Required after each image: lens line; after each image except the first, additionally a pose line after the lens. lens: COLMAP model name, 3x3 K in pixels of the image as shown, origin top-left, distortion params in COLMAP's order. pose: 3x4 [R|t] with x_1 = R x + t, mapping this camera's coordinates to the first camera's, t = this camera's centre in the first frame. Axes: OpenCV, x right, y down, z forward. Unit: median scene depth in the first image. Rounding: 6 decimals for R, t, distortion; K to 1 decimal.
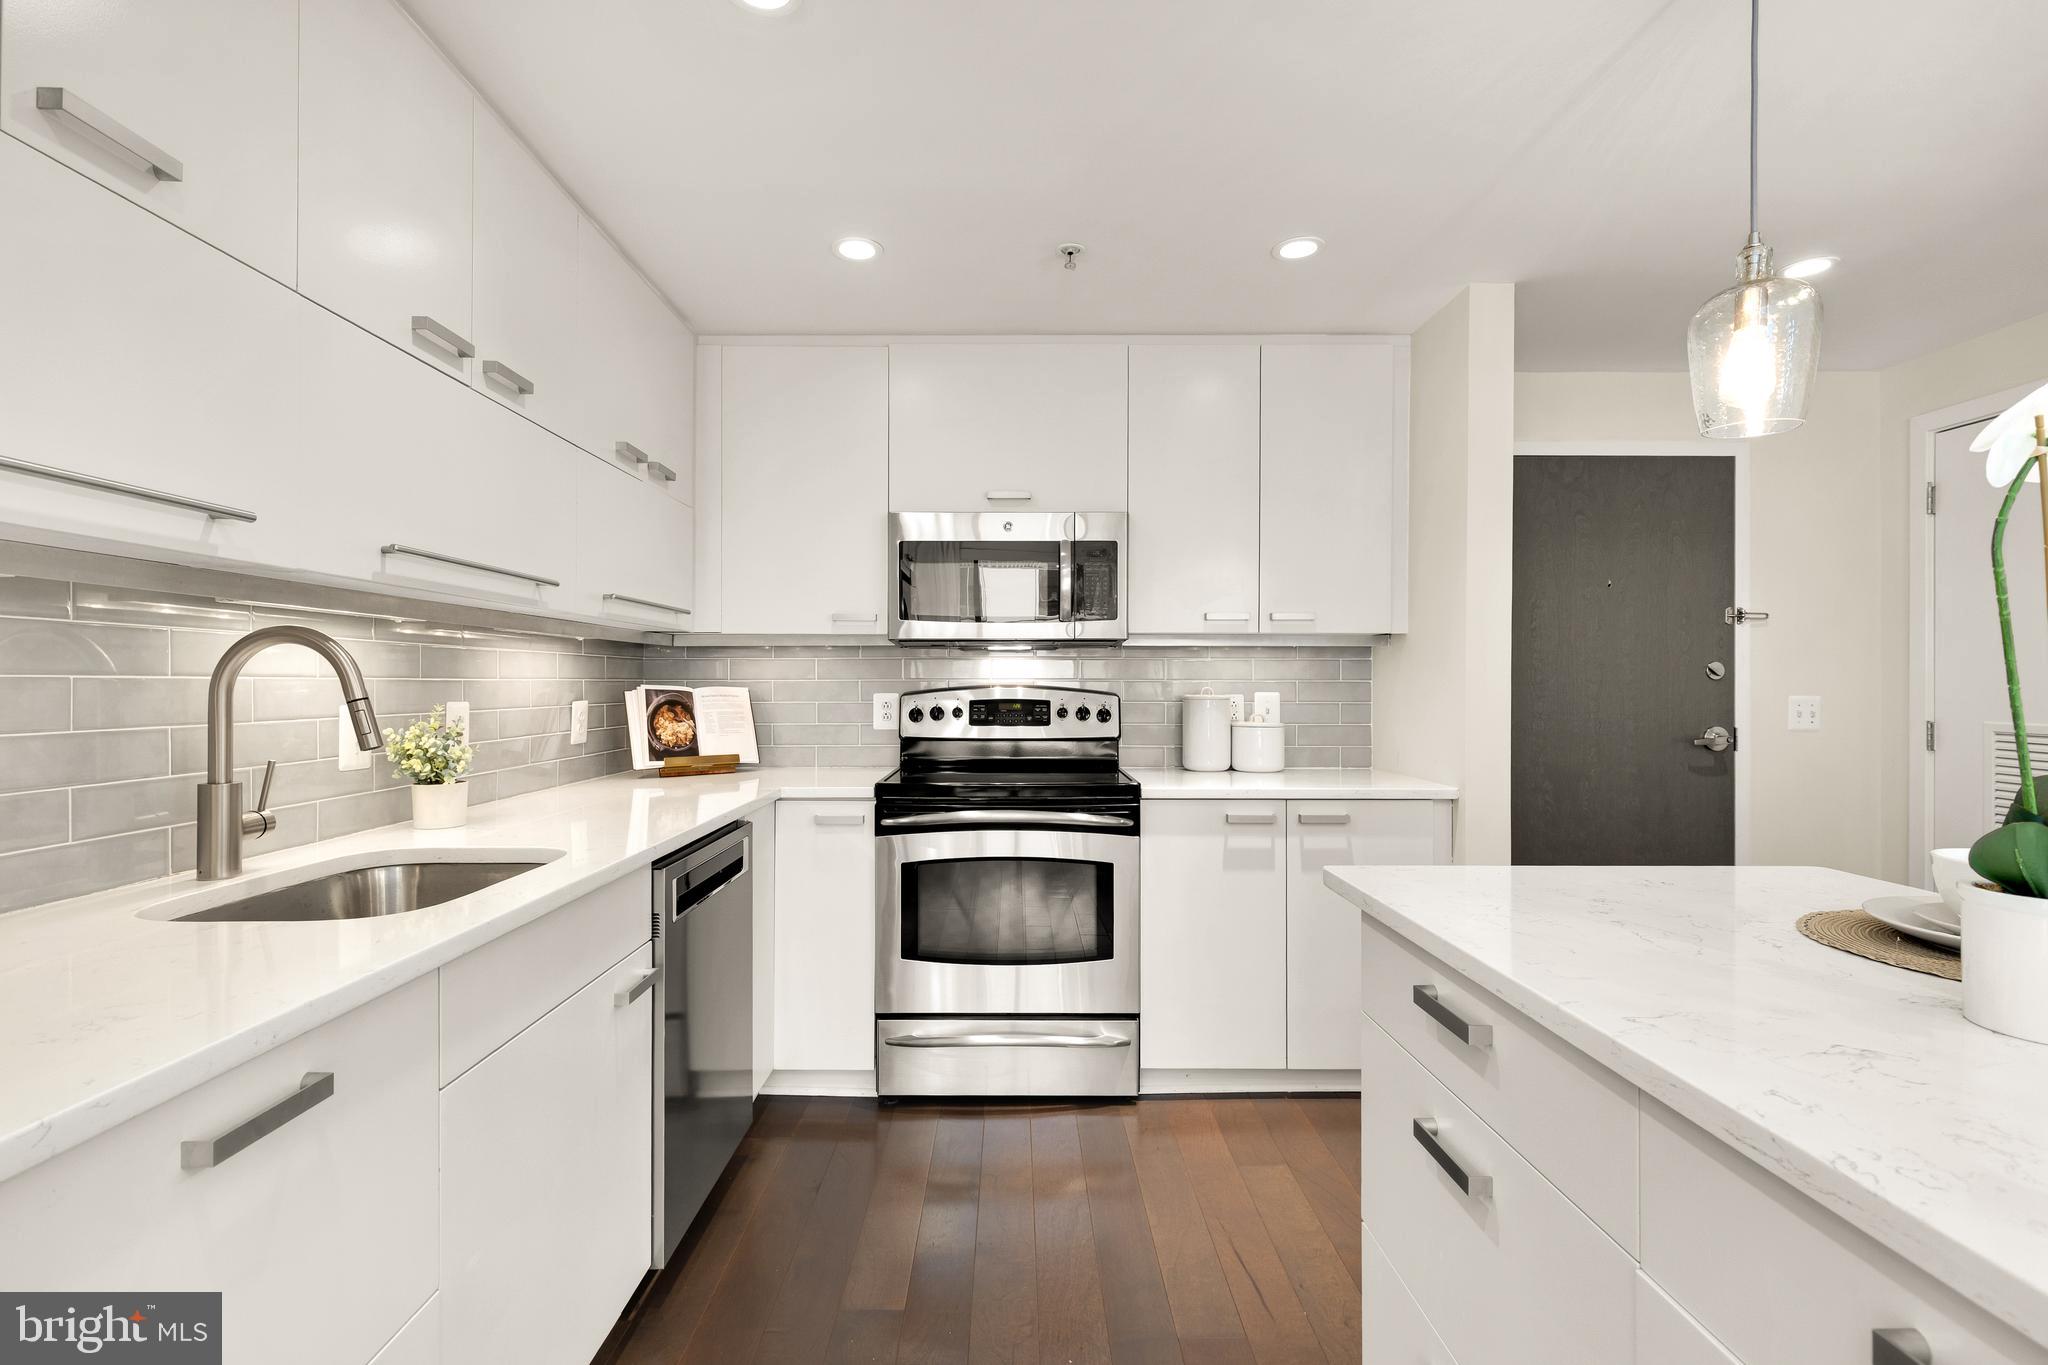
lens RADIAL K [[937.8, 0, 1014.2], [0, 937.8, 685.3], [0, 0, 1]] dist [0.007110, -0.002106]
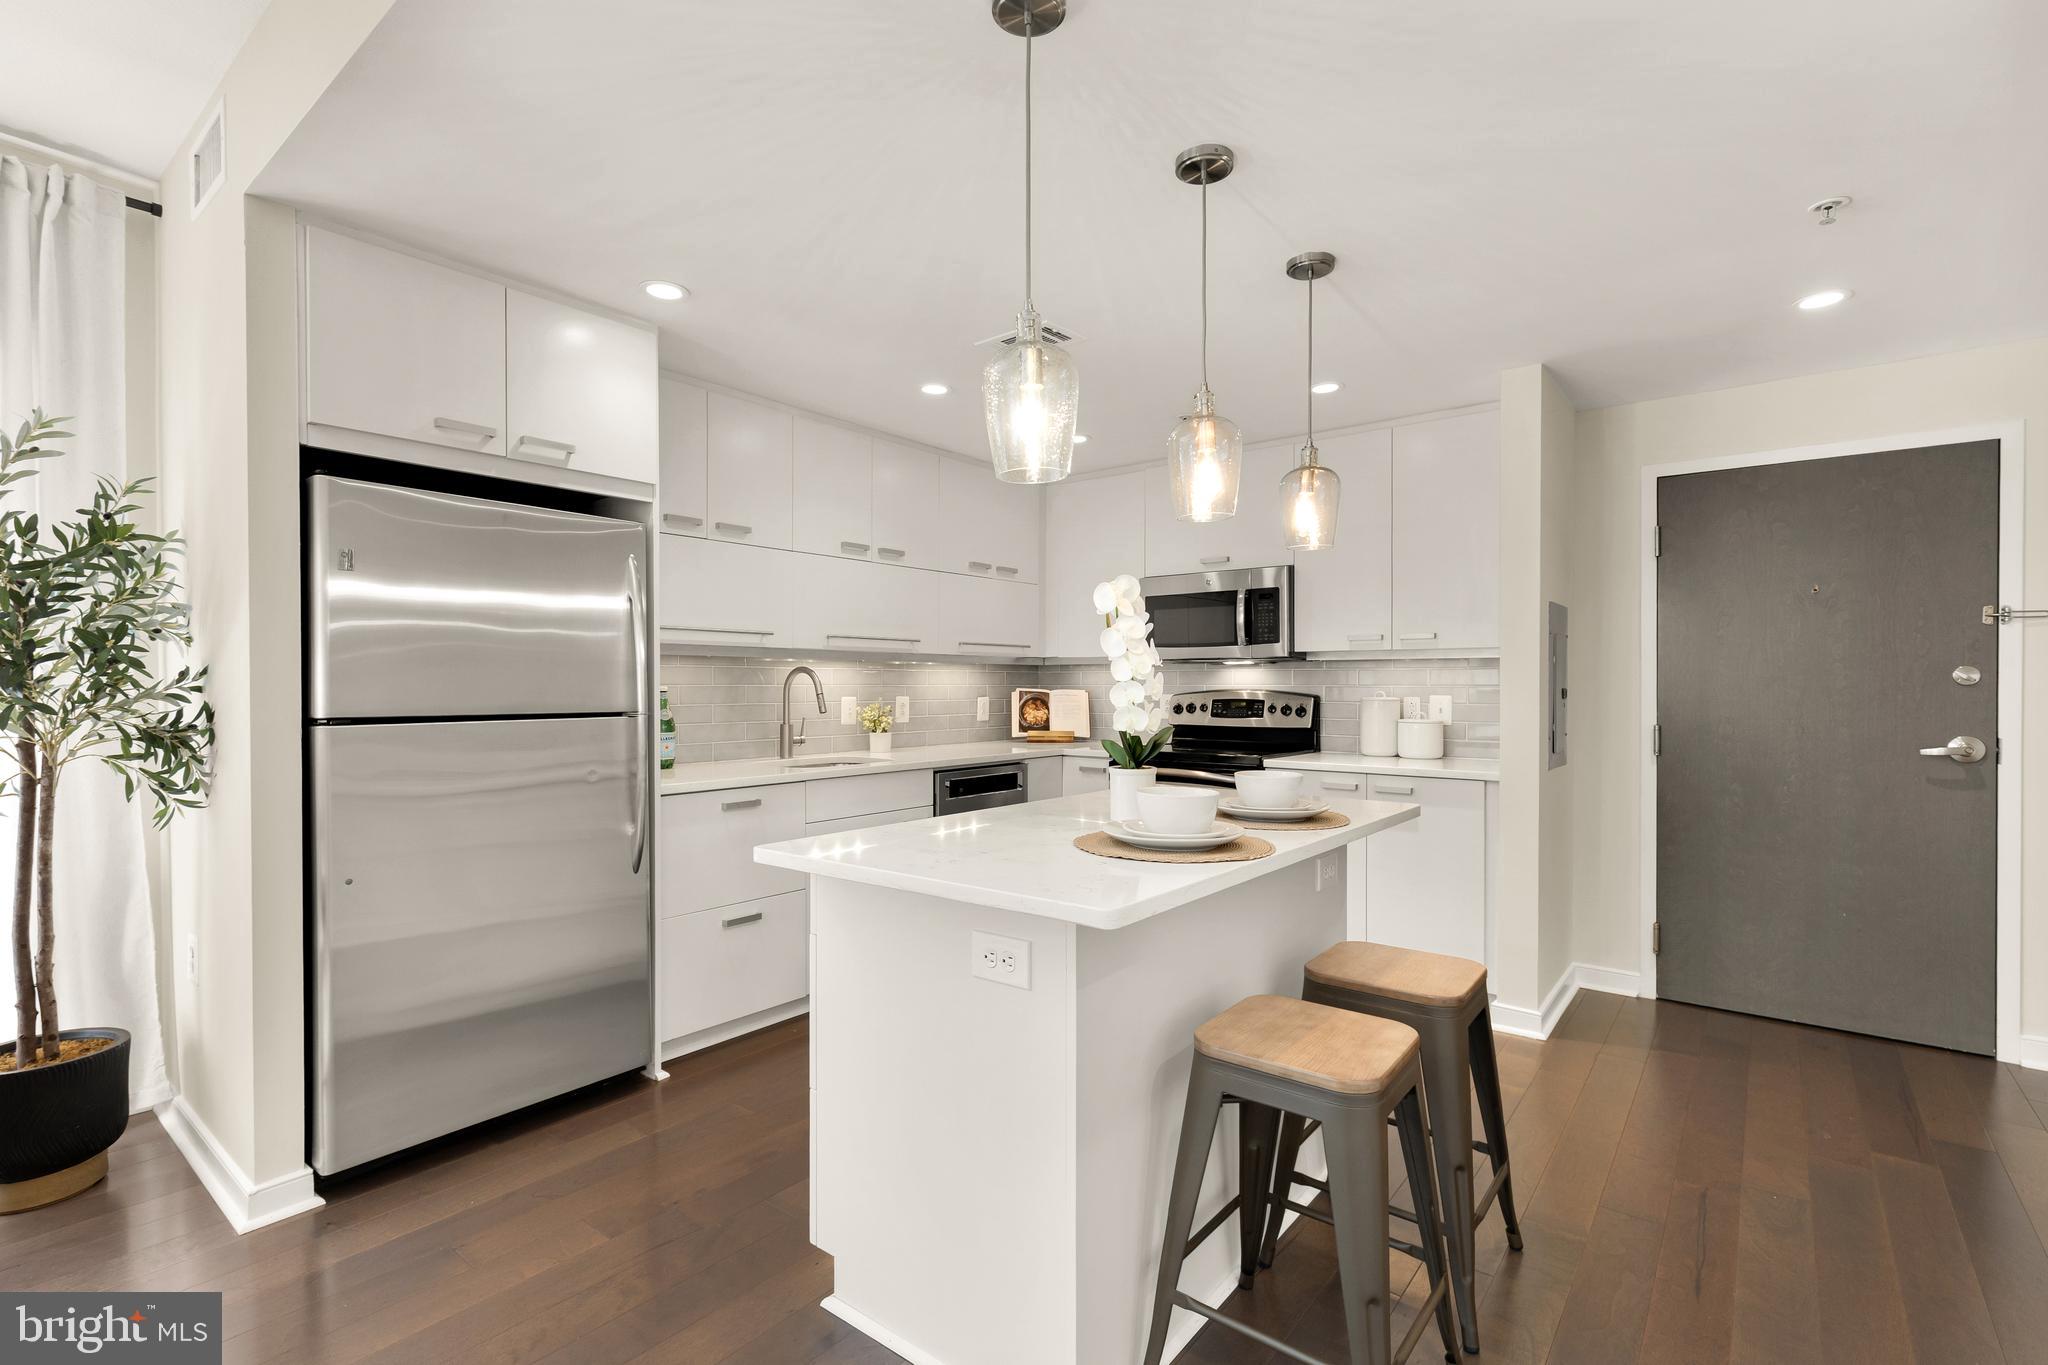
lens RADIAL K [[937.8, 0, 1006.3], [0, 937.8, 683.8], [0, 0, 1]] dist [0.007110, -0.002106]
pose [[0.771678, -0.000606, -0.636013, 0.672915], [-0.001865, 0.999993, -0.003215, -0.003093], [0.636010, 0.003667, 0.771672, -0.340234]]
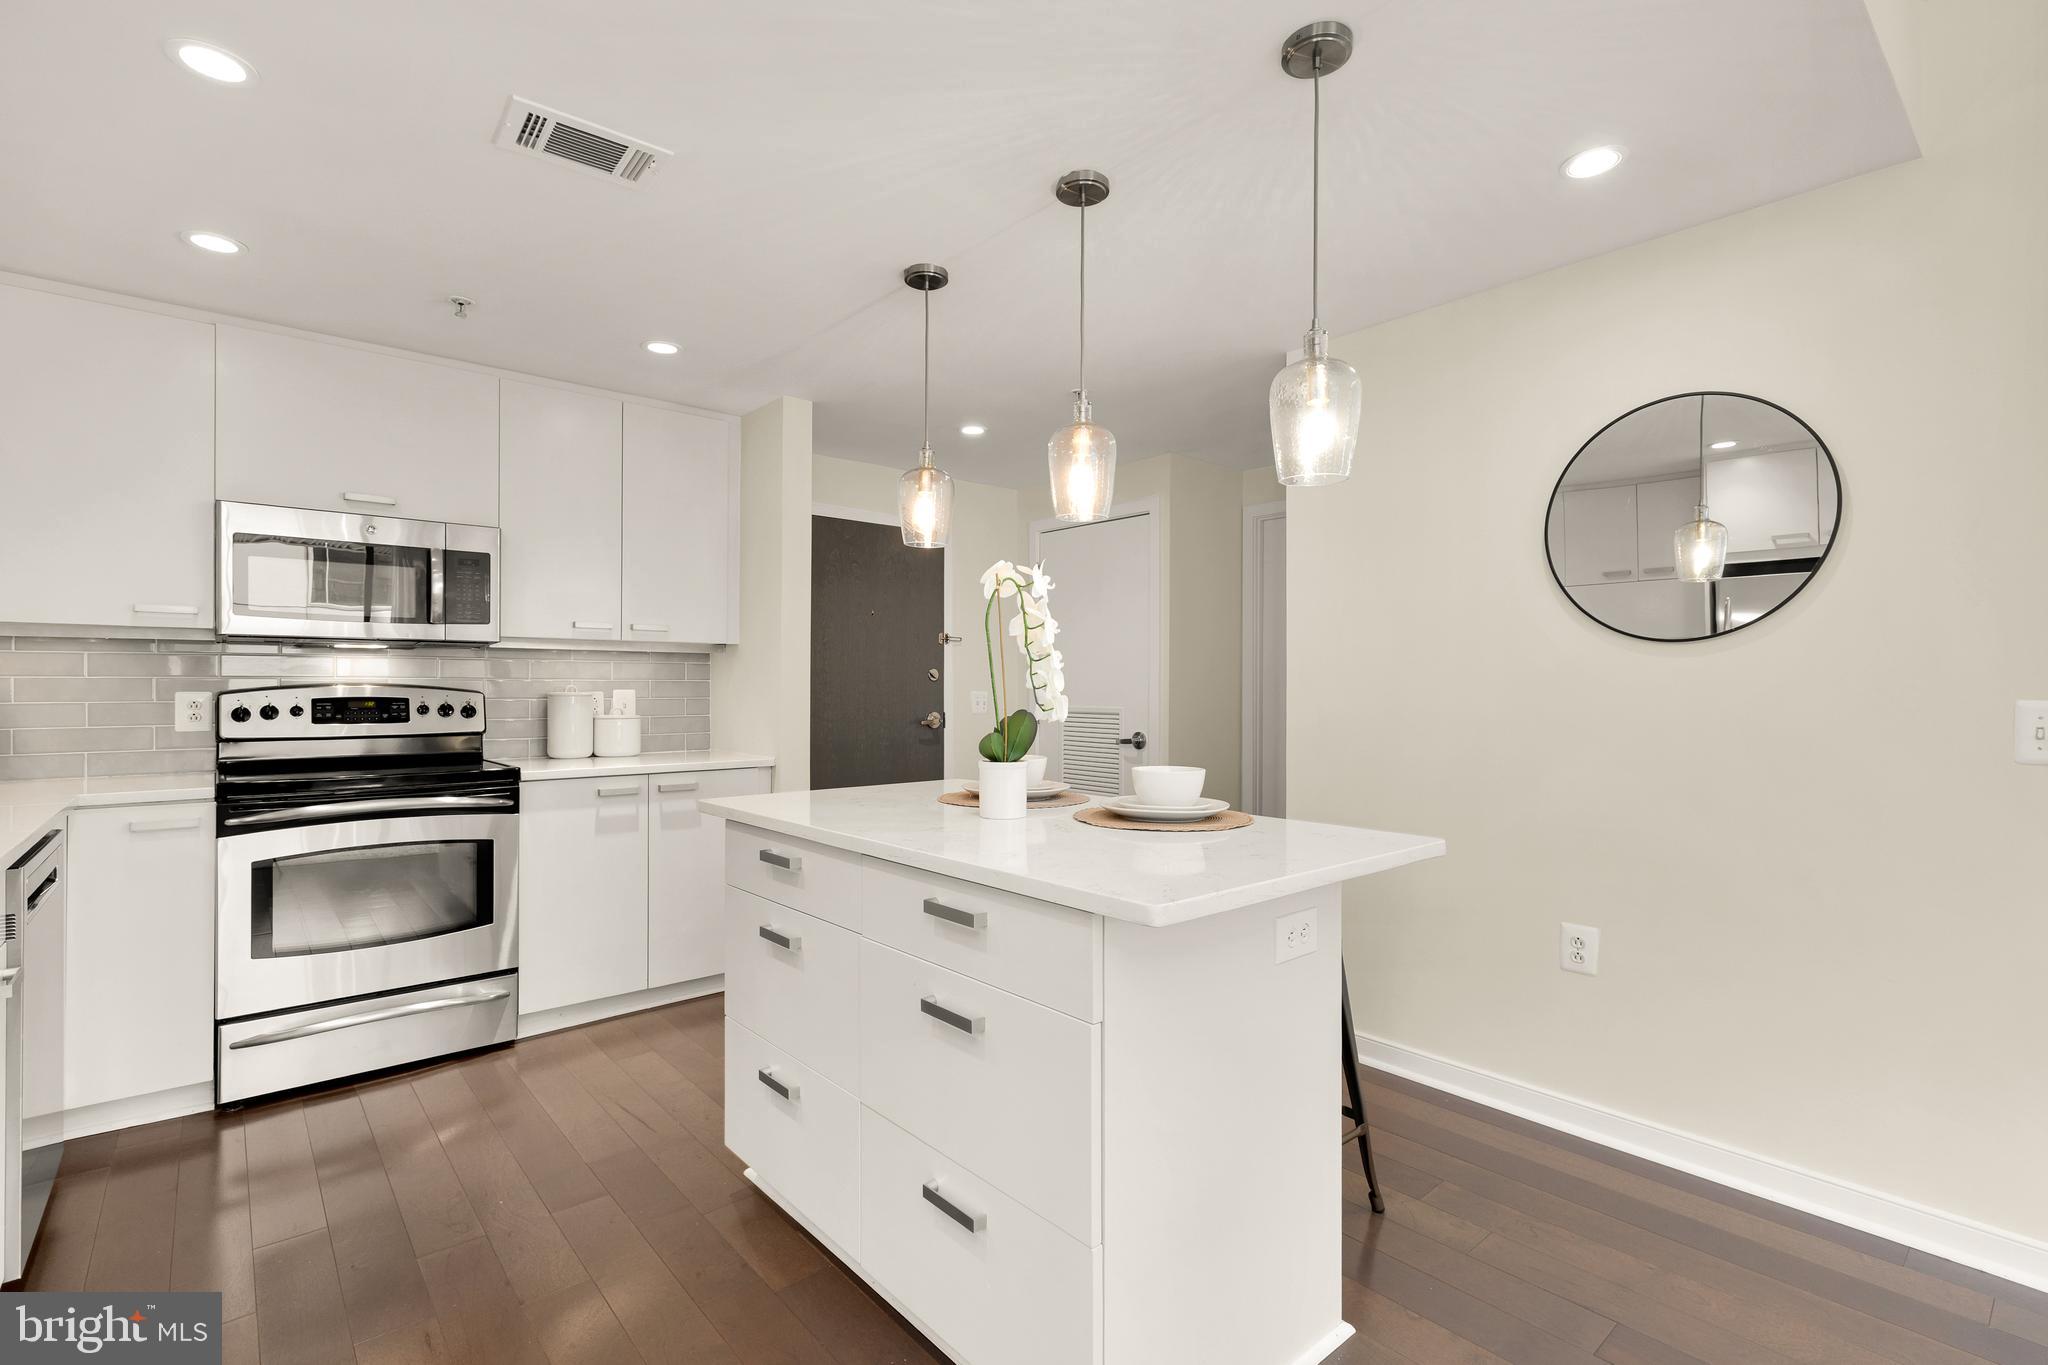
lens RADIAL K [[937.8, 0, 1018.8], [0, 937.8, 678.1], [0, 0, 1]] dist [0.007110, -0.002106]
pose [[0.761897, 0.005950, 0.647671, -0.130596], [0.001068, 0.999945, -0.010442, 0.006068], [-0.647698, 0.008647, 0.761848, -0.248500]]
